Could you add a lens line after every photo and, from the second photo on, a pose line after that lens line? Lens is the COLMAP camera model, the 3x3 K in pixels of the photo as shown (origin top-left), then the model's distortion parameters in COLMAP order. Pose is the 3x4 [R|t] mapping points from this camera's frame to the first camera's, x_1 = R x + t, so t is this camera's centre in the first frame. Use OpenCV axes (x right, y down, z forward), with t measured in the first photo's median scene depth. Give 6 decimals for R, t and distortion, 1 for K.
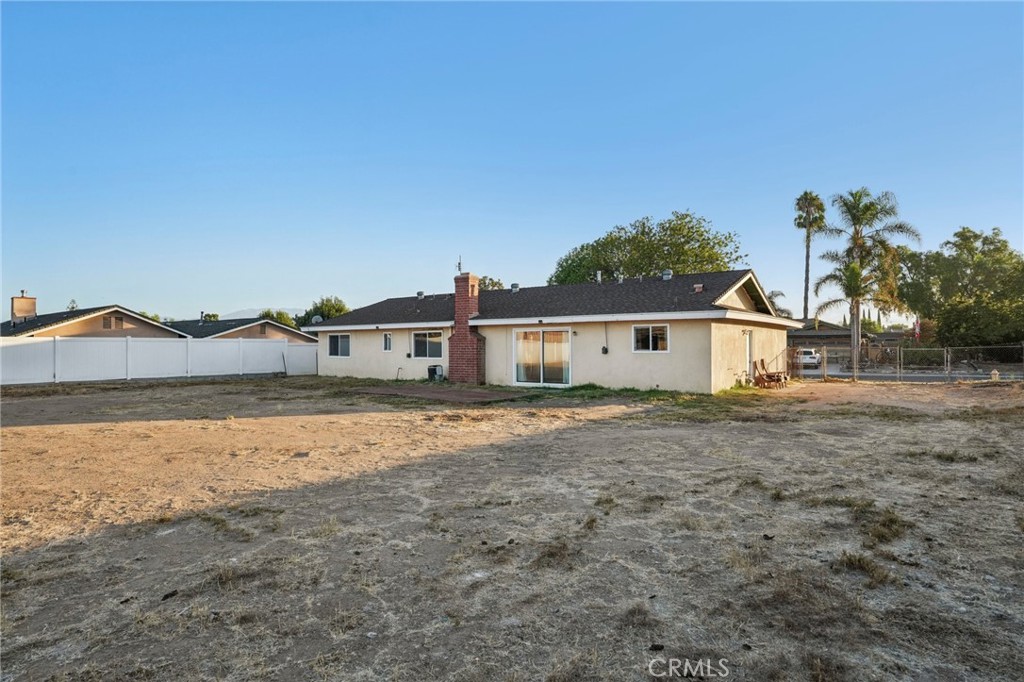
lens RADIAL K [[523.8, 0, 512.0], [0, 523.8, 341.0], [0, 0, 1]] dist [-0.025428, -0.000096]
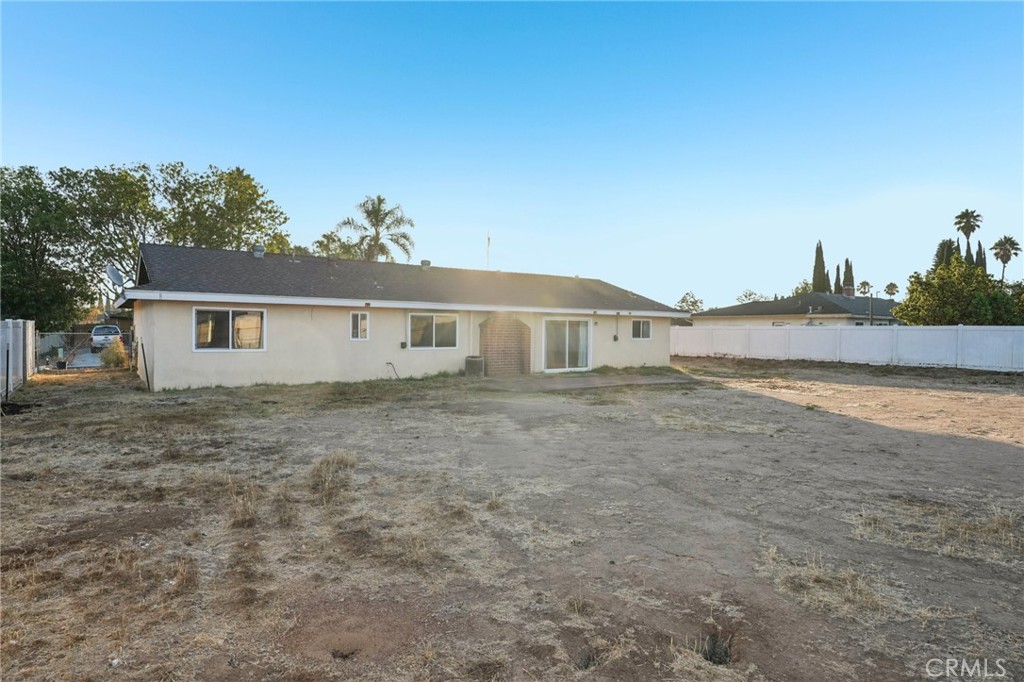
lens RADIAL K [[593.0, 0, 512.0], [0, 593.0, 341.0], [0, 0, 1]] dist [-0.001988, 0.000202]
pose [[0.315078, -0.007715, 0.949034, -1.137131], [-0.017914, 0.999740, 0.014075, 0.008806], [-0.948897, -0.021436, 0.314858, 0.715831]]
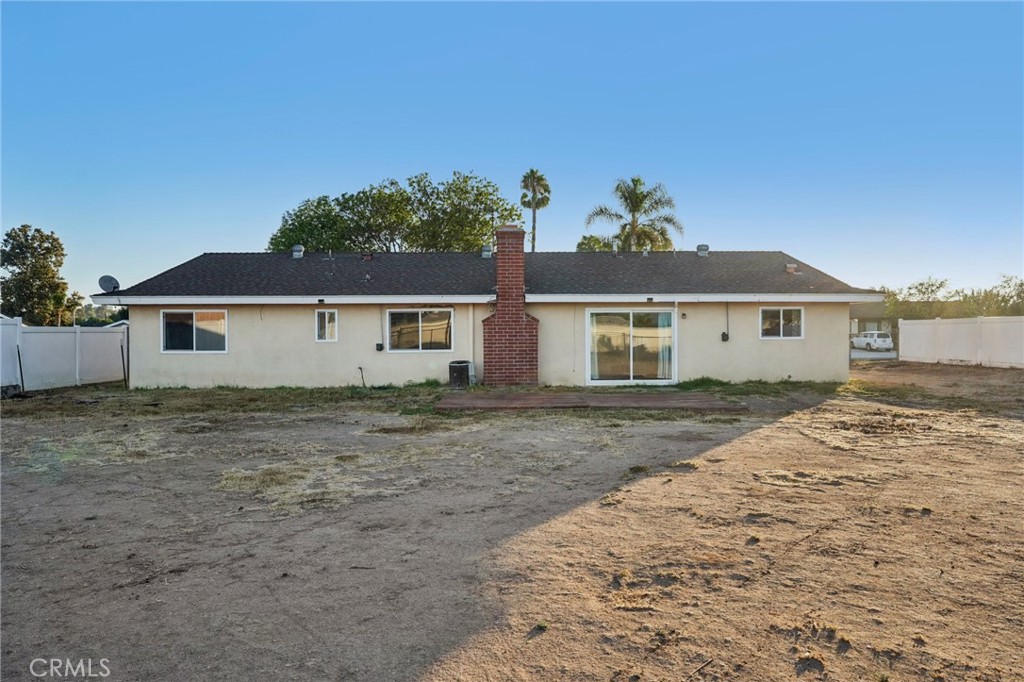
lens RADIAL K [[638.5, 0, 506.2], [0, 638.5, 339.5], [0, 0, 1]] dist [0.001006, 0.000275]
pose [[0.803330, -0.006696, 0.595496, -0.641370], [-0.004147, 0.999850, 0.016836, 0.005943], [-0.595520, -0.015994, 0.803181, 0.355991]]
